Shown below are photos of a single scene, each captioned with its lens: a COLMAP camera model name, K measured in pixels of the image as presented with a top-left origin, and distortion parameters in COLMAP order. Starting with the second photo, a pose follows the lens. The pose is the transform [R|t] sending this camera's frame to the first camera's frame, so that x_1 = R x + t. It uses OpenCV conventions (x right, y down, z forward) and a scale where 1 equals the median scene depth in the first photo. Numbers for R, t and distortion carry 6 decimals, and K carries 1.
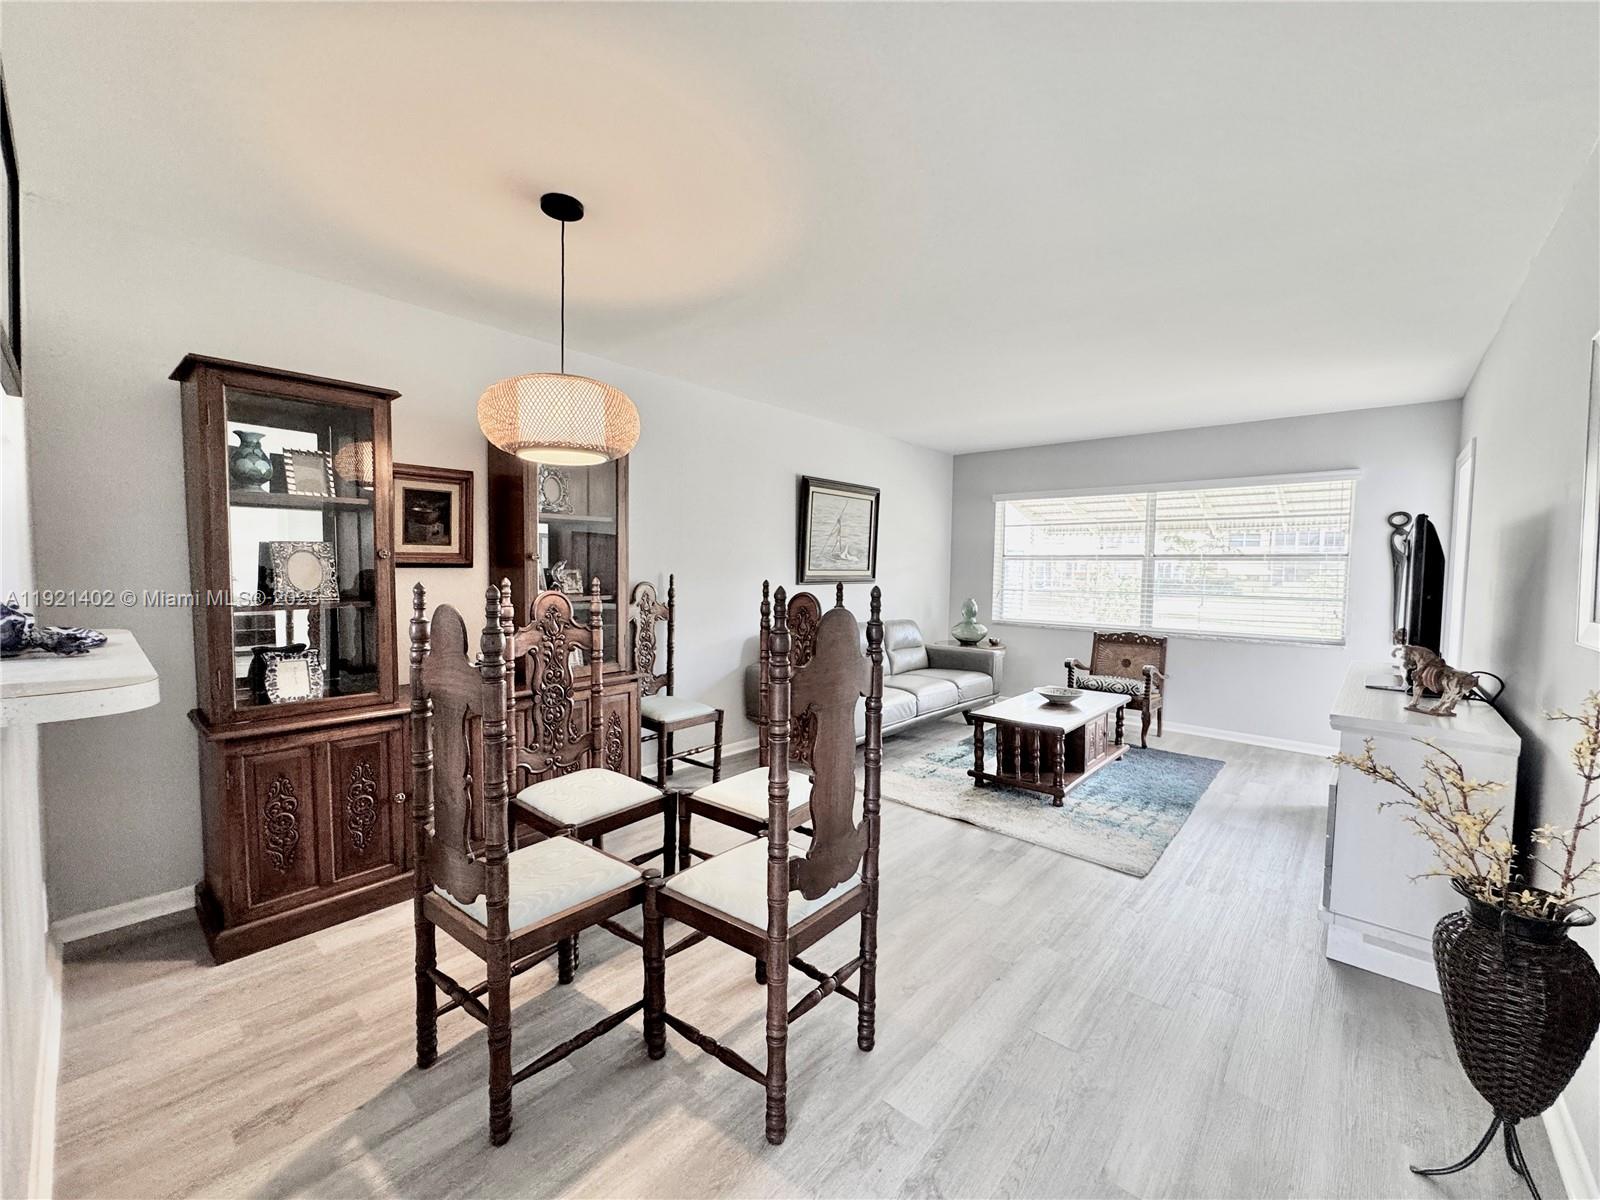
lens RADIAL K [[639.1, 0, 794.7], [0, 639.1, 603.5], [0, 0, 1]] dist [-0.002185, -0.000631]
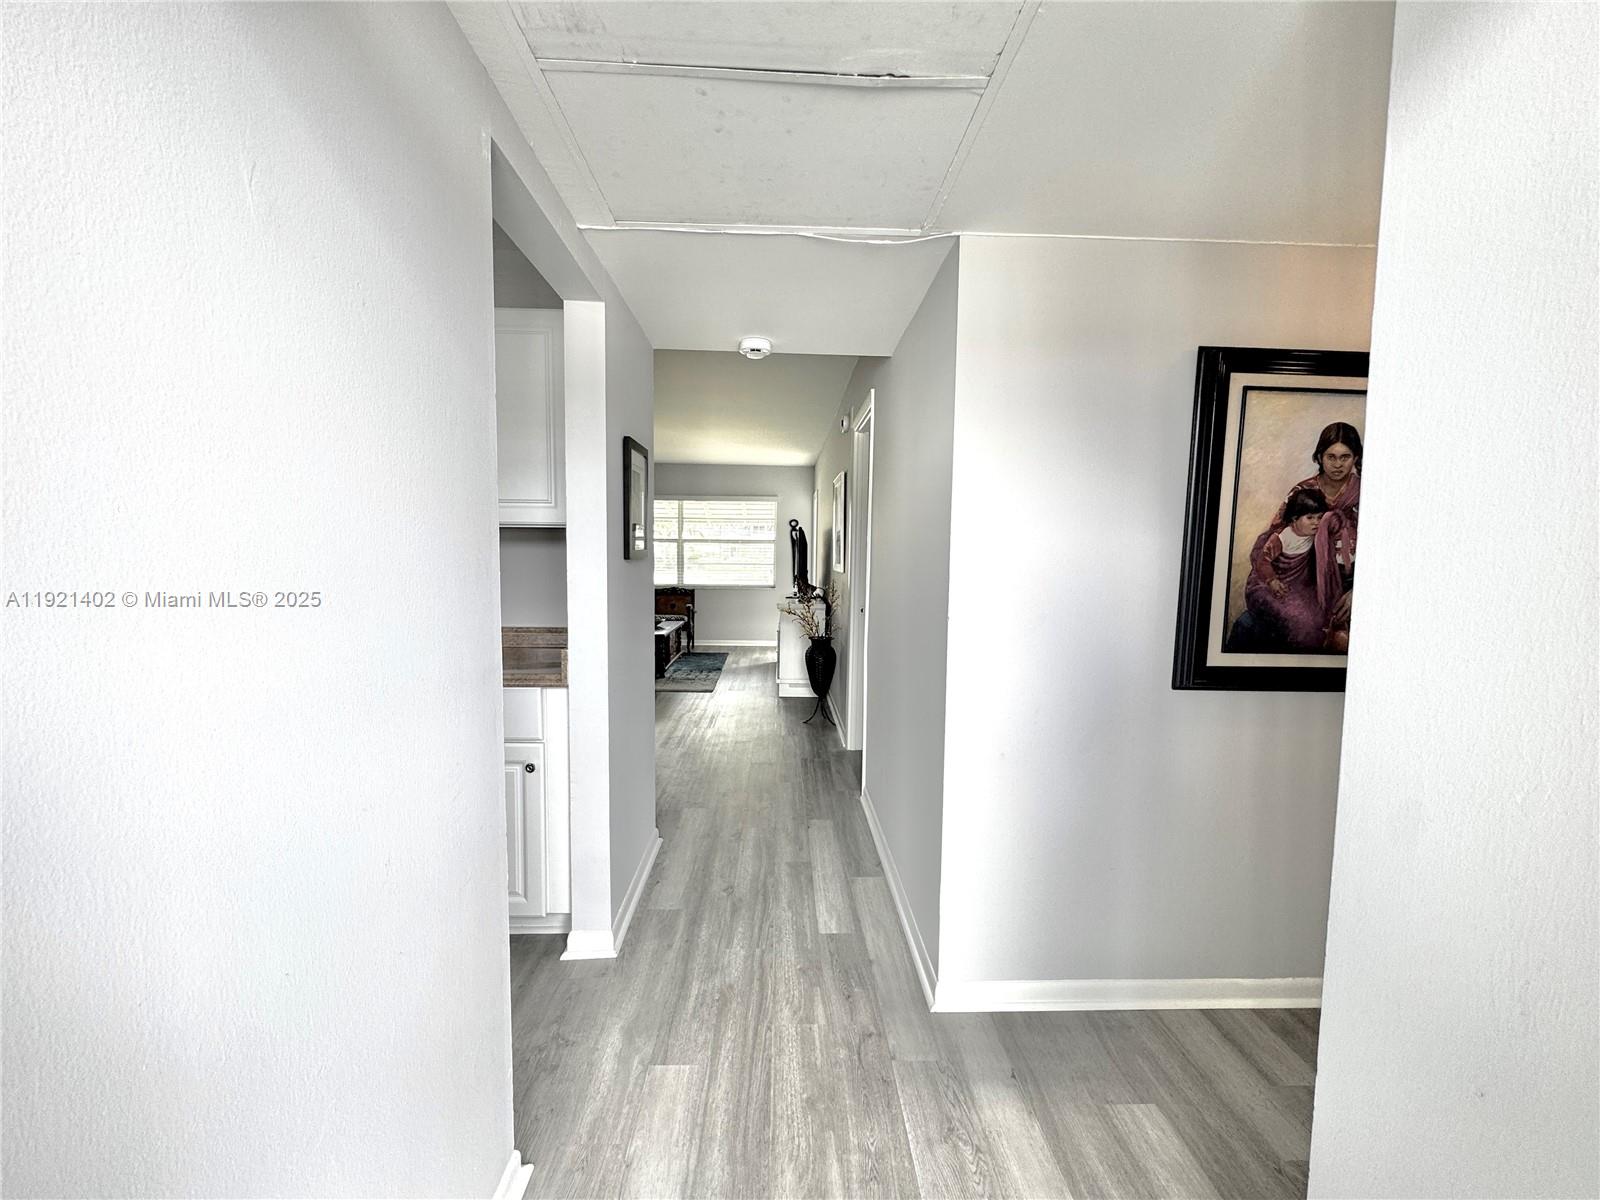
lens RADIAL K [[639.1, 0, 802.0], [0, 639.1, 605.5], [0, 0, 1]] dist [-0.002185, -0.000631]
pose [[0.717773, -0.051164, 0.694395, -0.434352], [0.027713, 0.998606, 0.044933, 0.031773], [-0.695726, -0.013008, 0.718190, -0.456820]]
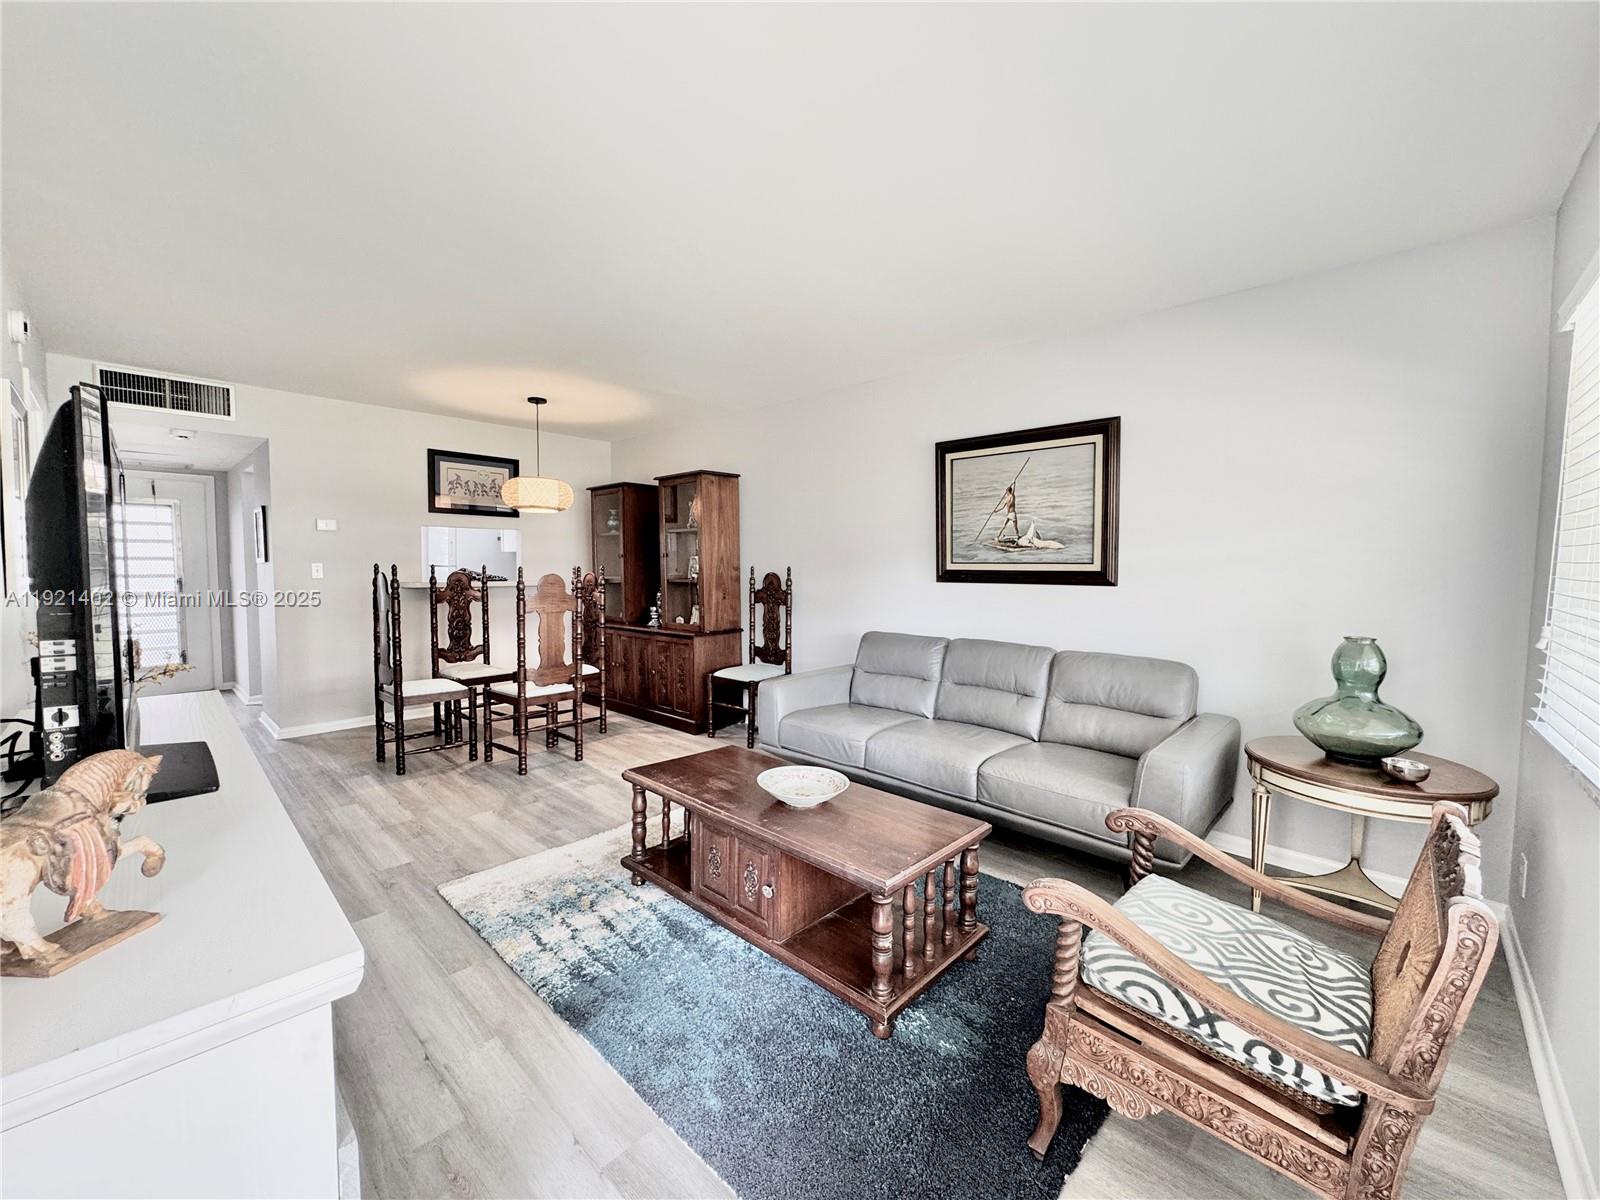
lens RADIAL K [[639.1, 0, 797.0], [0, 639.1, 601.7], [0, 0, 1]] dist [-0.002185, -0.000631]
pose [[-0.037145, 0.045052, -0.998294, 0.901175], [-0.064320, 0.996804, 0.047378, -0.034586], [0.997238, 0.065970, -0.034129, 0.961194]]
